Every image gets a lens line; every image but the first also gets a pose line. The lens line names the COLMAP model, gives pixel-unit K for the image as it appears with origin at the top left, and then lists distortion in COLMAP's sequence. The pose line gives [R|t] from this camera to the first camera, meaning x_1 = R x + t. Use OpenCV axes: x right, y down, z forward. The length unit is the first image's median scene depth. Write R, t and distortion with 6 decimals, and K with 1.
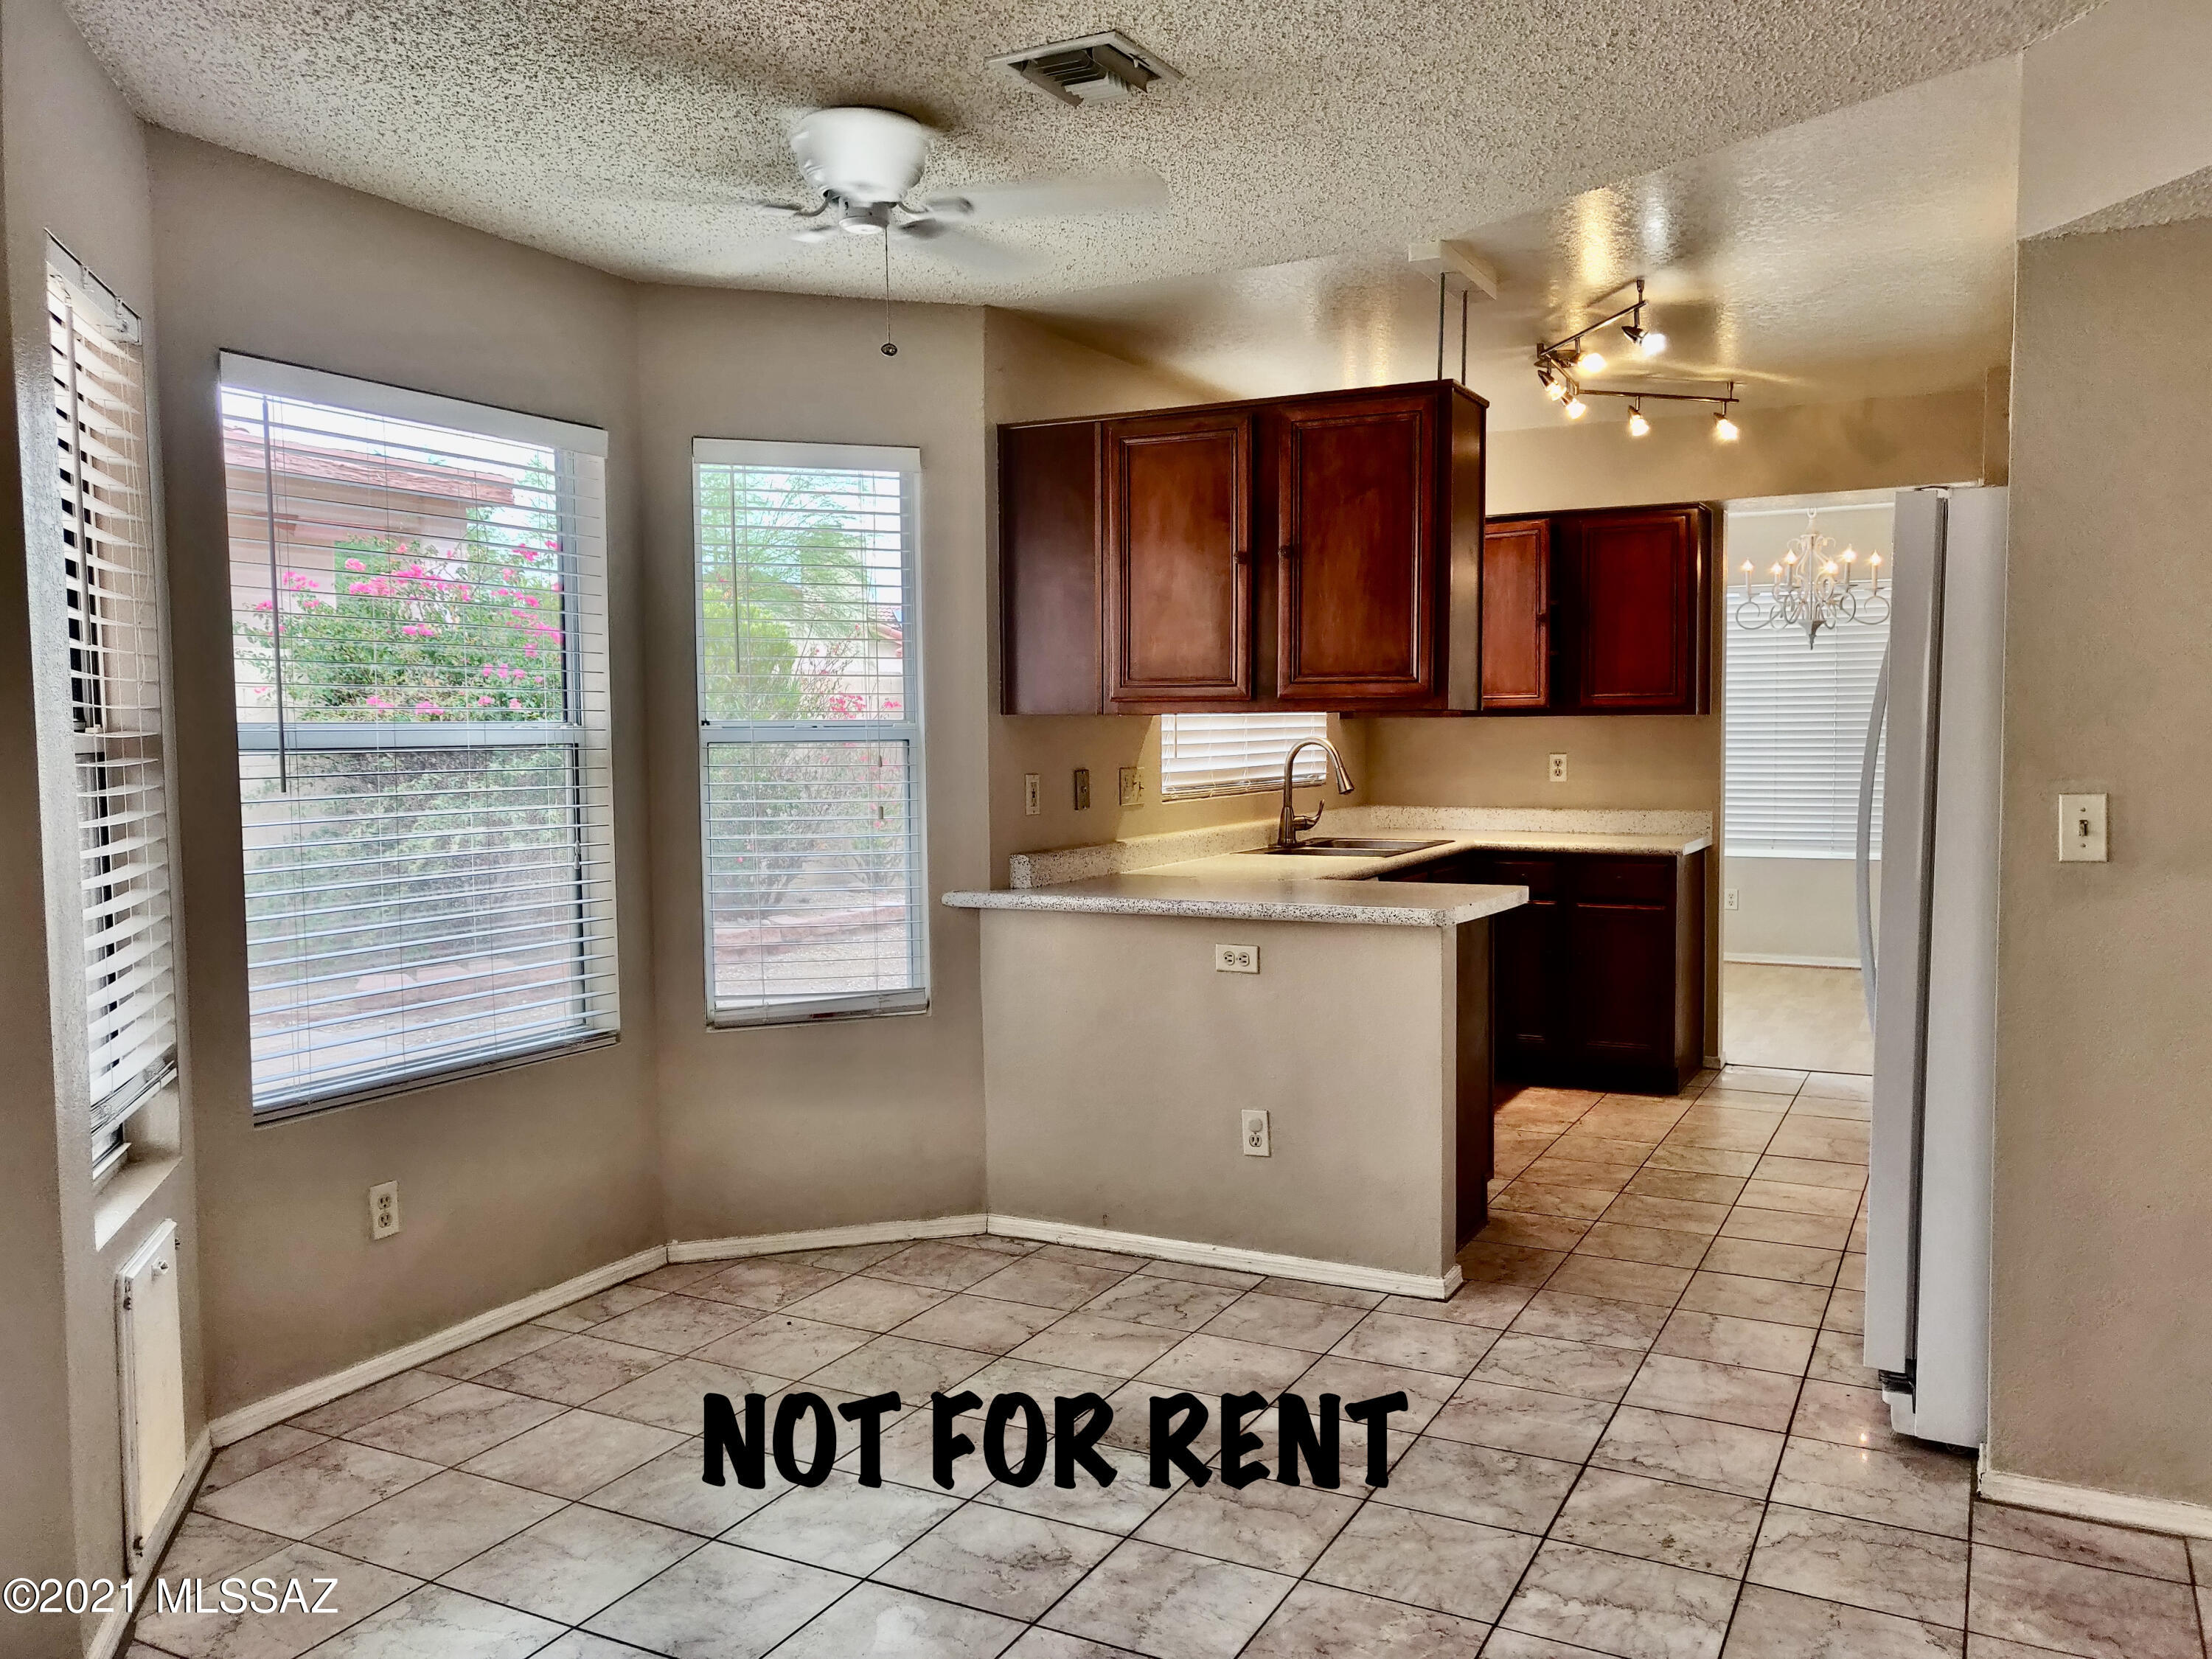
lens RADIAL K [[1712.9, 0, 1117.3], [0, 1712.9, 832.2], [0, 0, 1]] dist [-0.018051, 0.064165]
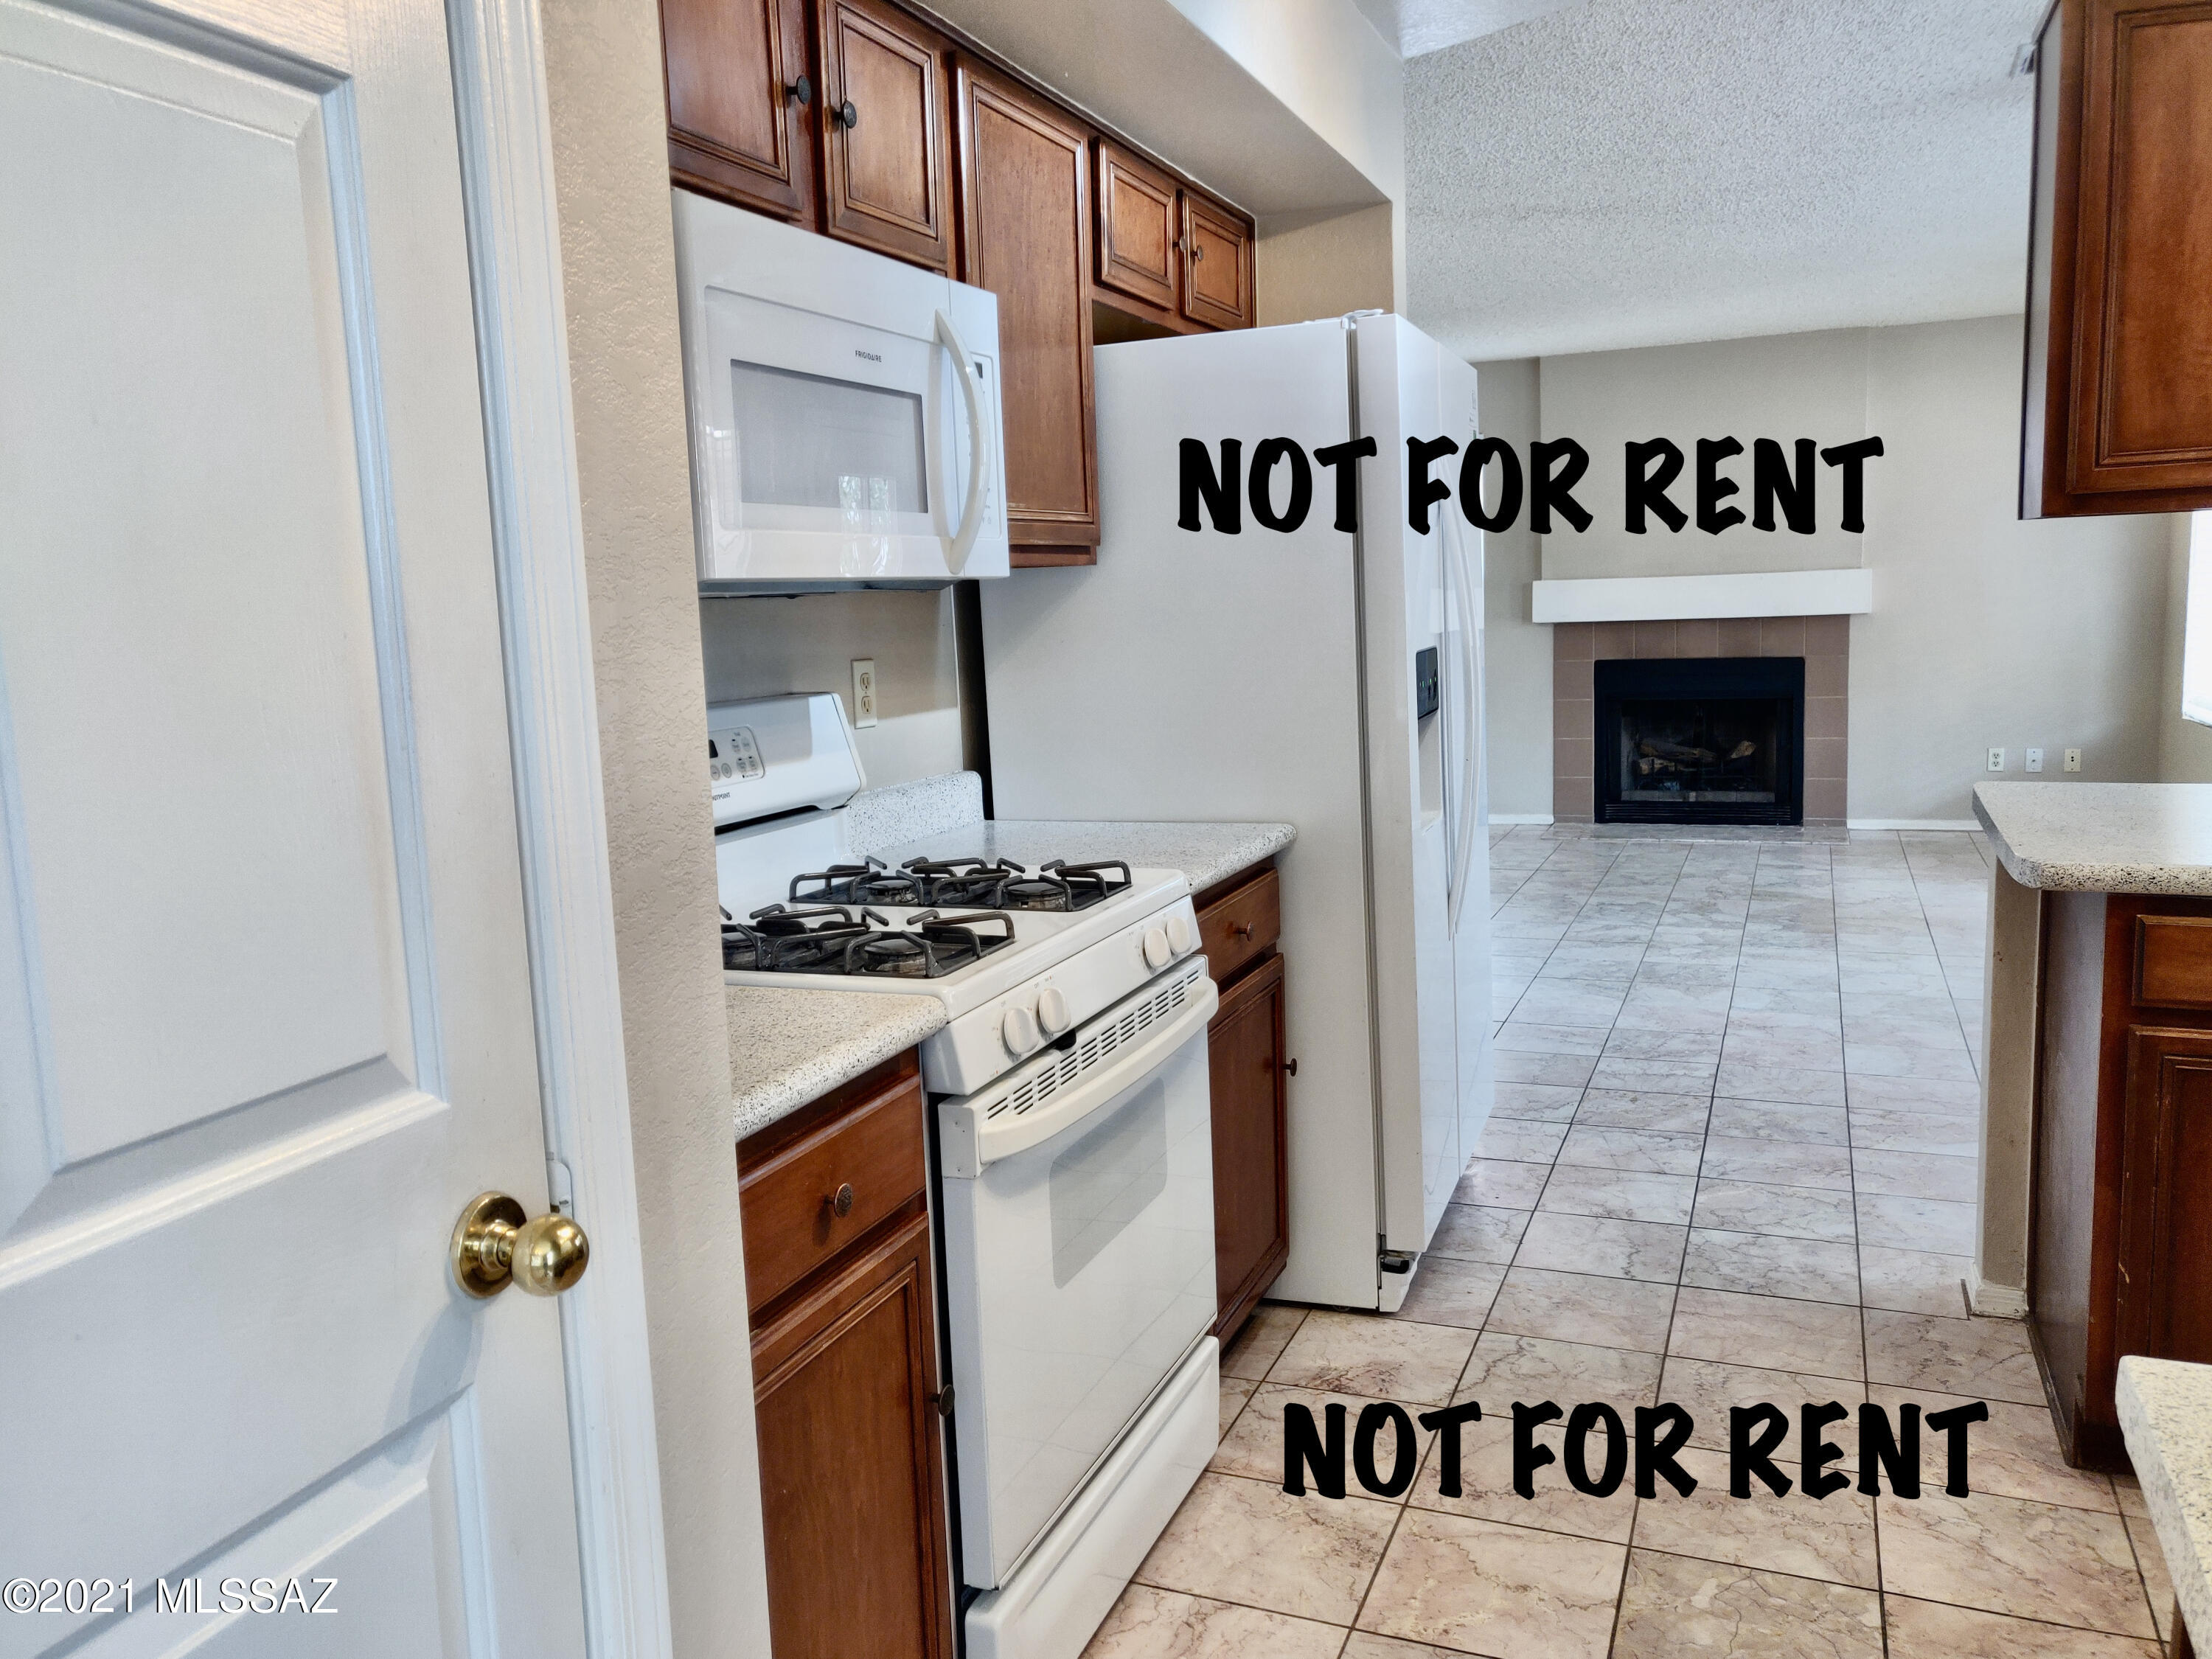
lens RADIAL K [[1712.9, 0, 1099.5], [0, 1712.9, 832.3], [0, 0, 1]] dist [-0.018051, 0.064165]
pose [[-0.994903, 0.056683, -0.083401, 0.627720], [0.038670, 0.978293, 0.203587, -0.102957], [0.093130, 0.199324, -0.975498, 1.653491]]
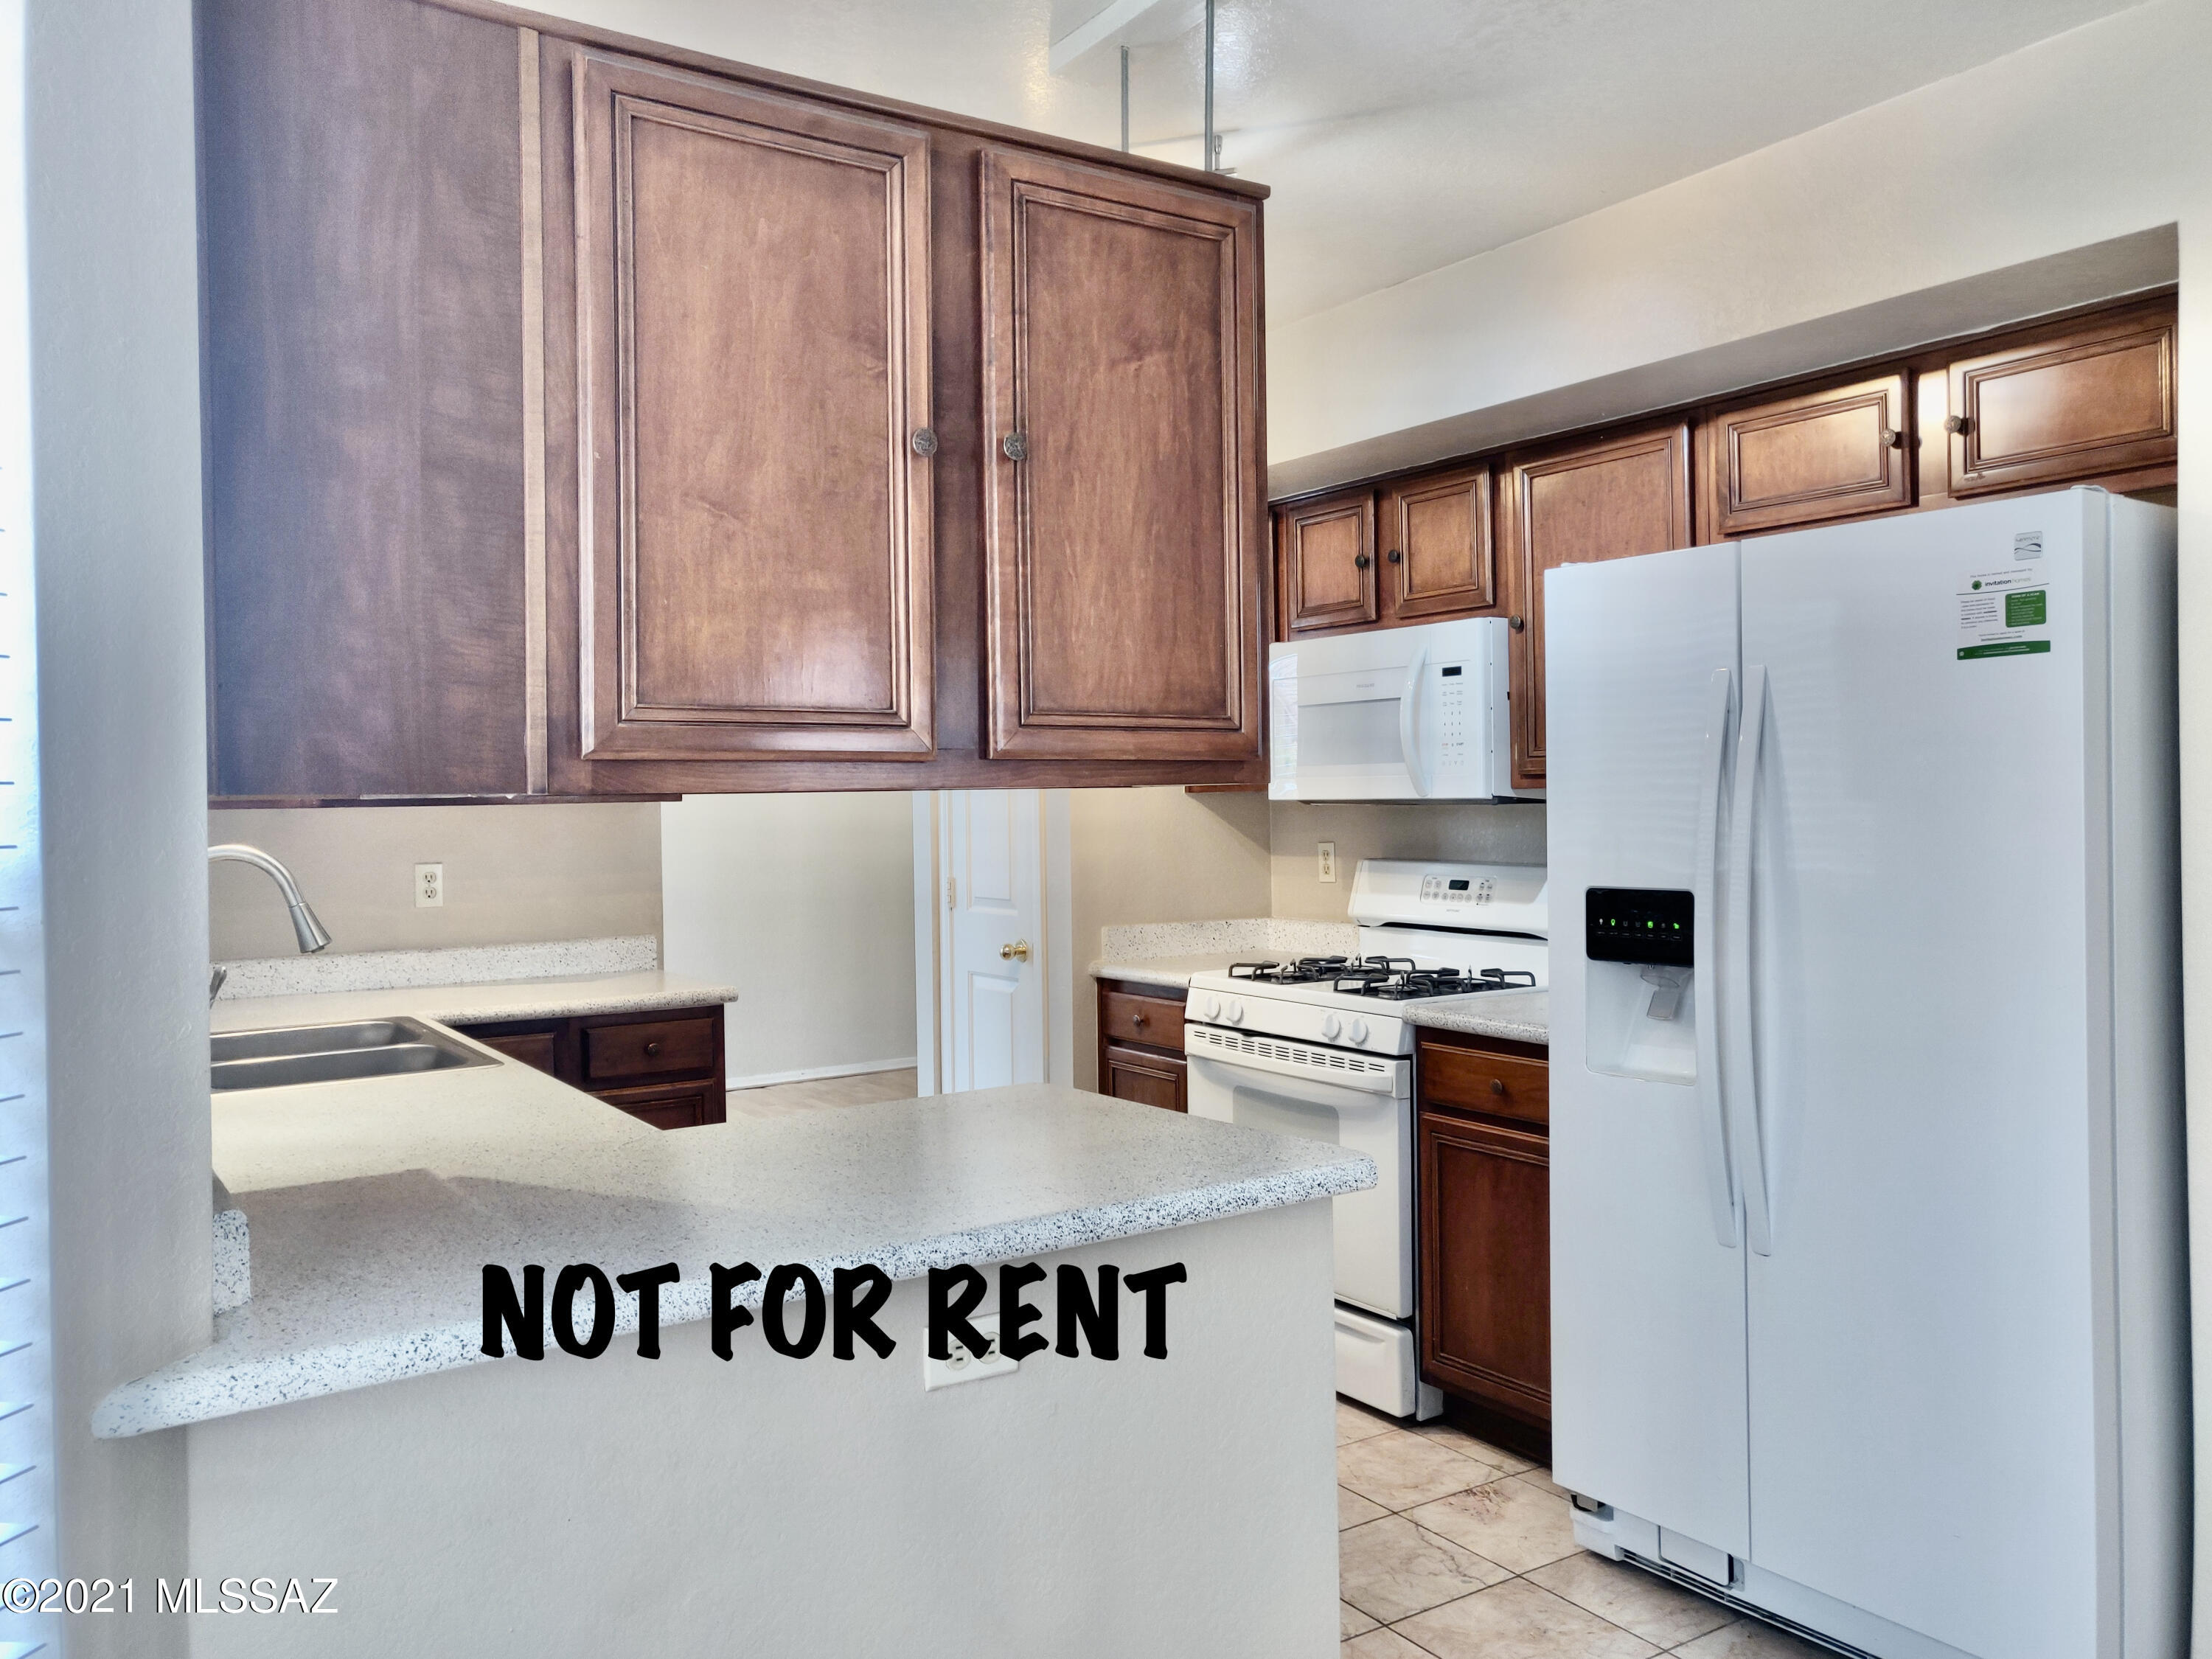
lens RADIAL K [[1712.9, 0, 1106.9], [0, 1712.9, 818.2], [0, 0, 1]] dist [-0.018051, 0.064165]
pose [[0.489255, -0.012974, 0.872044, -0.301558], [0.068212, 0.997396, -0.023431, -0.050537], [-0.869469, 0.070947, 0.488866, 0.763327]]
